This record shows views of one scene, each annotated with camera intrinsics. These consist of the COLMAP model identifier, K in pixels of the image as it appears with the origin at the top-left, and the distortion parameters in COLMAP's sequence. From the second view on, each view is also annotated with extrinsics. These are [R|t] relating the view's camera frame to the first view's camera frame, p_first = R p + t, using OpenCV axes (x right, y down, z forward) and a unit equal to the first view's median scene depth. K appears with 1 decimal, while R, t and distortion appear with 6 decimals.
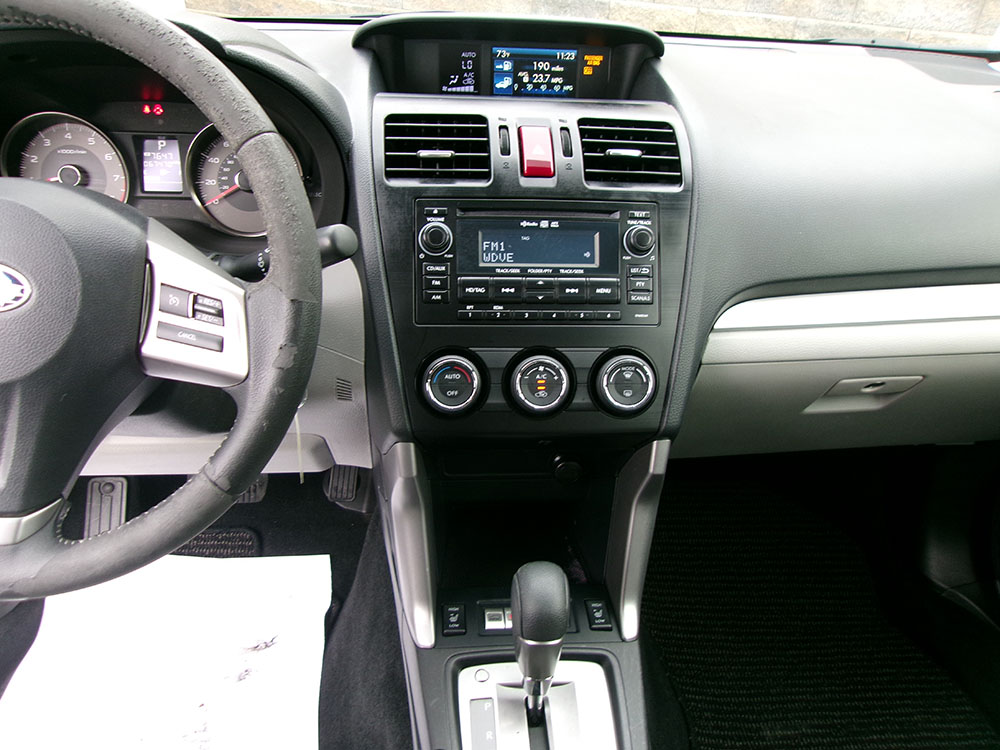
lens RADIAL K [[779.4, 0, 504.1], [0, 779.4, 374.6], [0, 0, 1]] dist [0.001321, 0.018449]
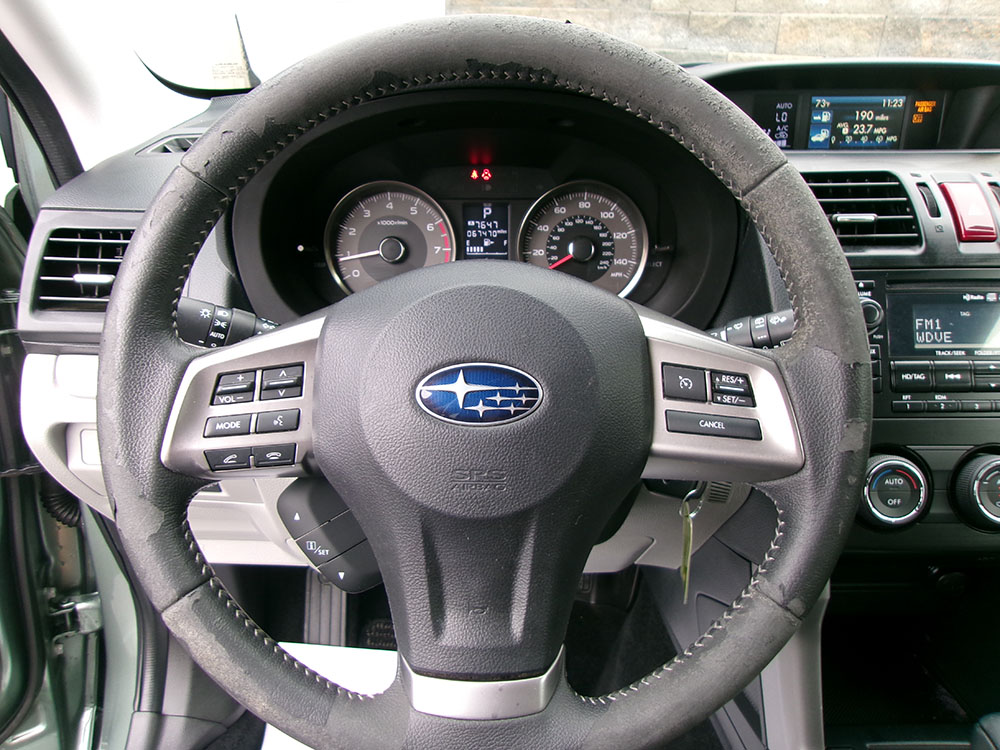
lens RADIAL K [[779.4, 0, 493.5], [0, 779.4, 376.8], [0, 0, 1]] dist [0.001321, 0.018449]
pose [[0.997739, -0.005644, -0.066974, -0.376205], [0.001436, 0.998031, -0.062710, -0.049434], [0.067196, 0.062472, 0.995782, 0.117479]]
